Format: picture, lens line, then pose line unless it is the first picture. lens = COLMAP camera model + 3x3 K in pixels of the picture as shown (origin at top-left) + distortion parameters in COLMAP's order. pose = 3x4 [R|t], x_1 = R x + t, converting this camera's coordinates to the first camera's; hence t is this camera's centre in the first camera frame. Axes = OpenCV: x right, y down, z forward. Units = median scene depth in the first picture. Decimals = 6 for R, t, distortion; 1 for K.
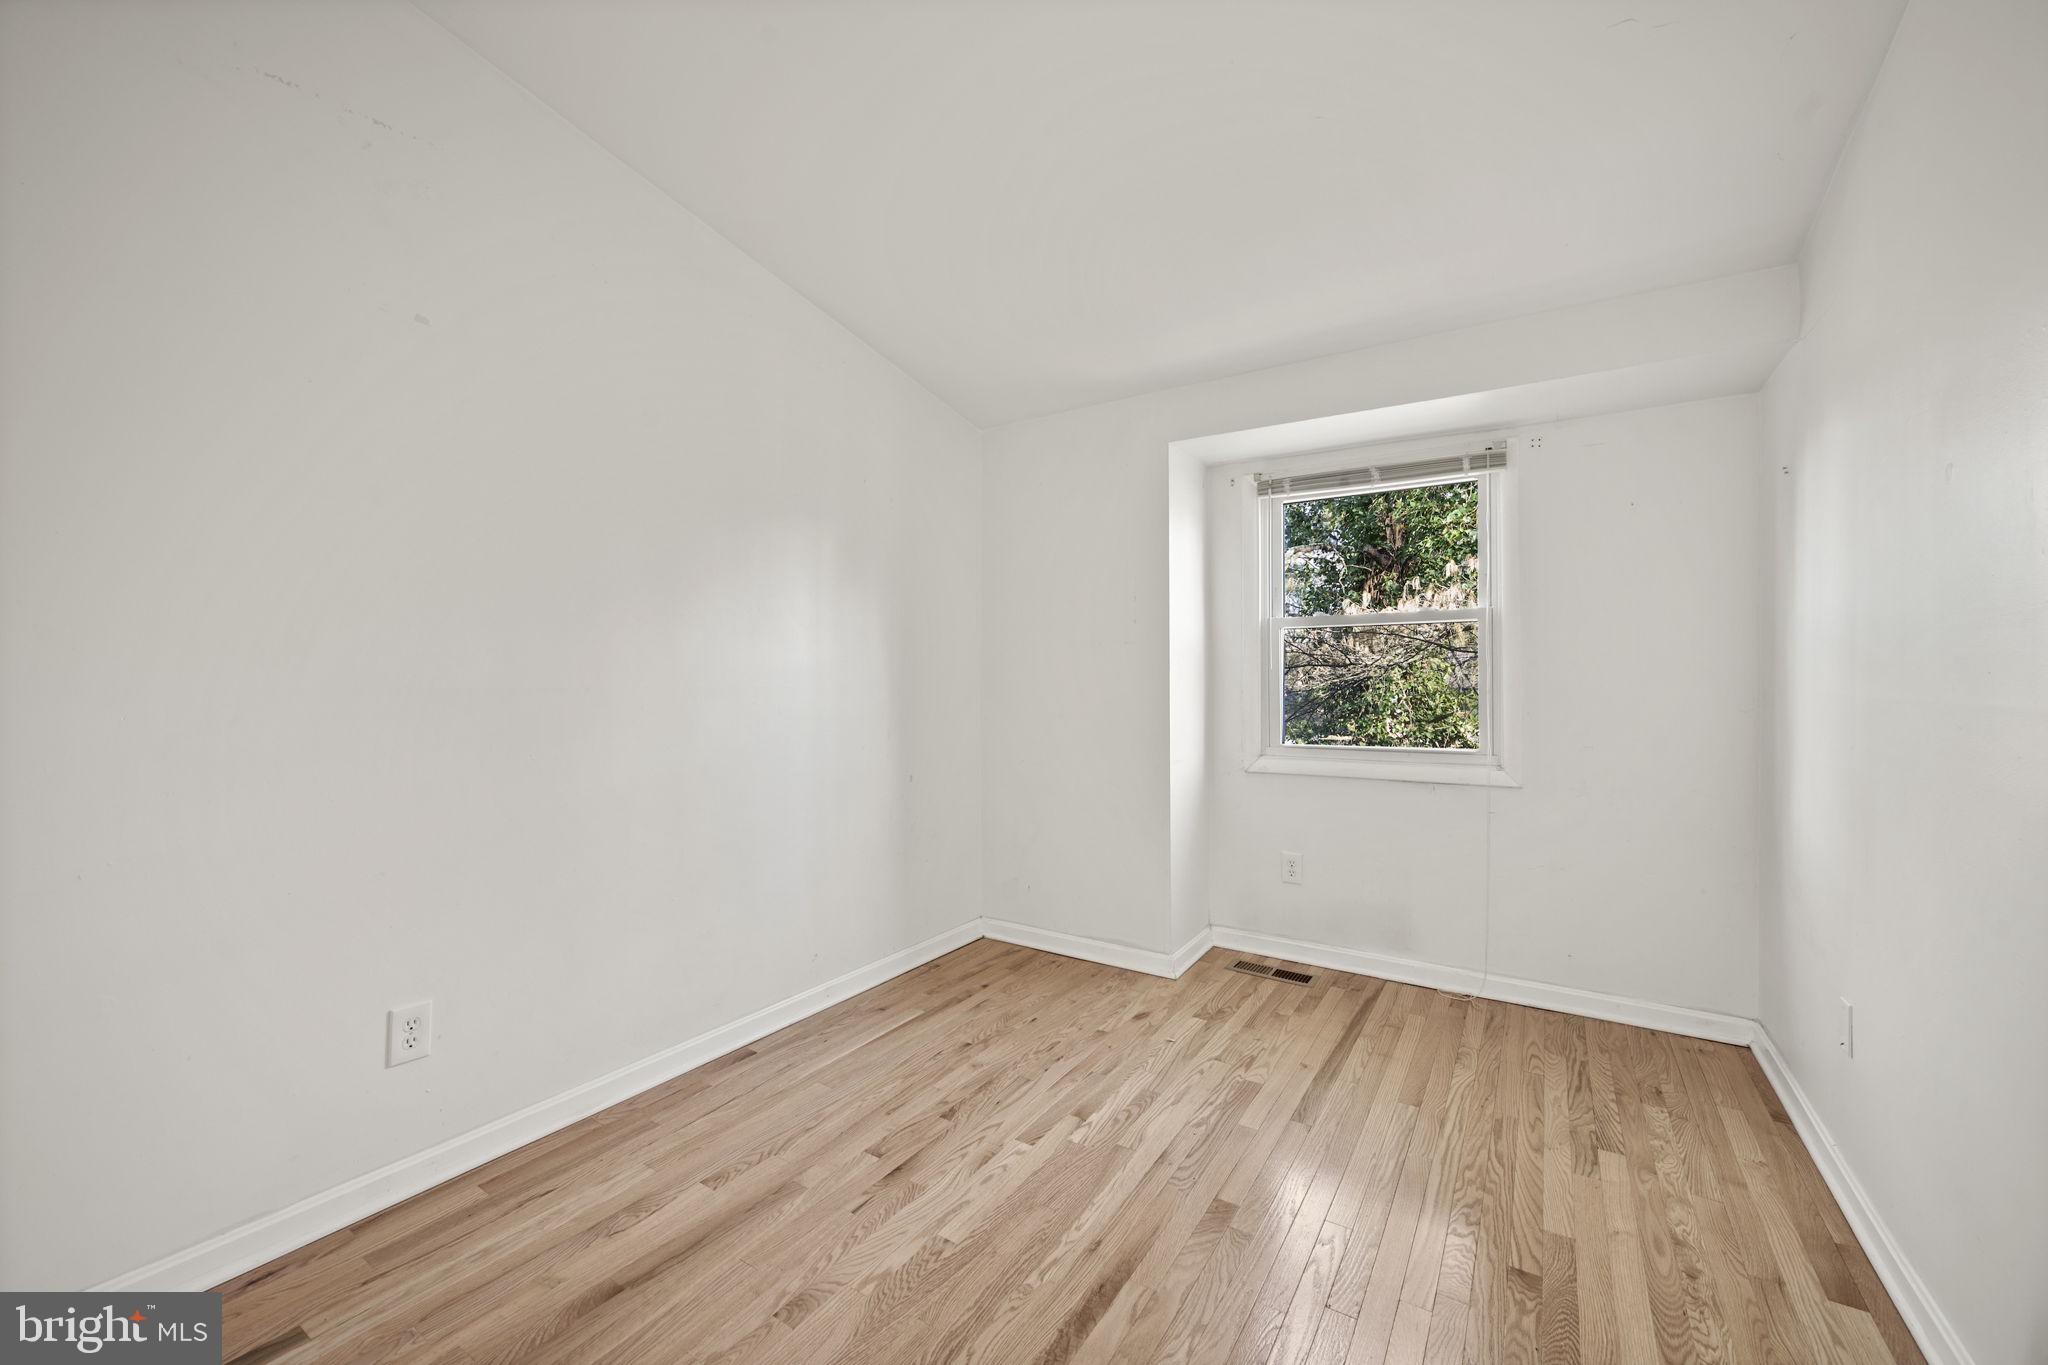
lens RADIAL K [[761.4, 0, 1077.2], [0, 761.4, 683.0], [0, 0, 1]] dist [-0.002998, -0.000192]
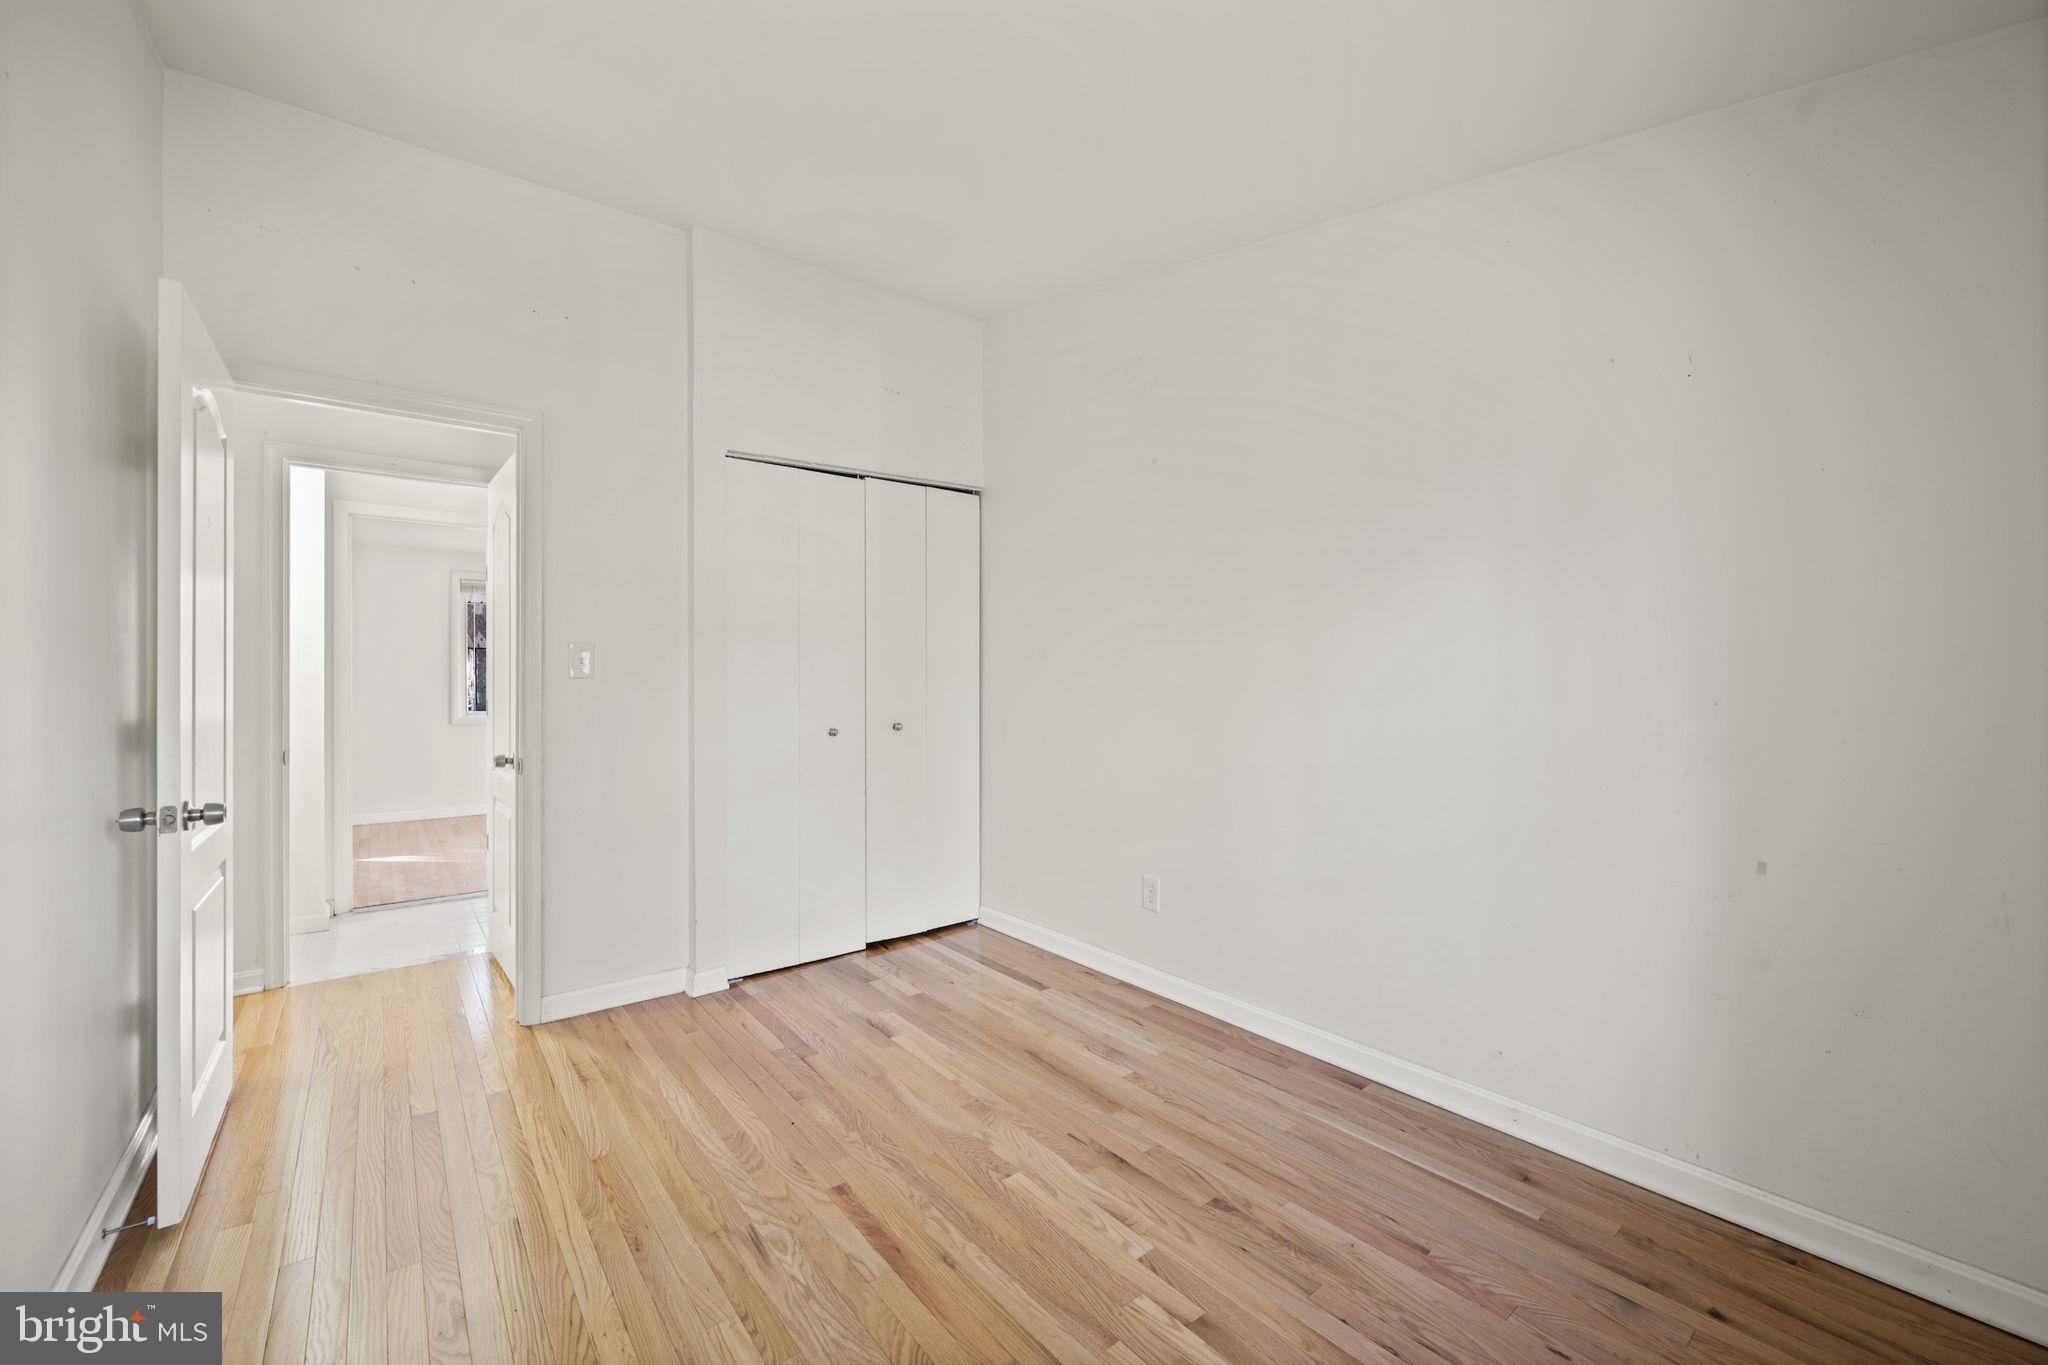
lens RADIAL K [[807.8, 0, 1015.3], [0, 807.8, 683.9], [0, 0, 1]] dist [-0.002472, -0.000106]
pose [[-0.337186, 0.007309, -0.941410, 0.828758], [0.002027, 0.999973, 0.007037, -0.015216], [0.941436, 0.000465, -0.337192, 1.217826]]
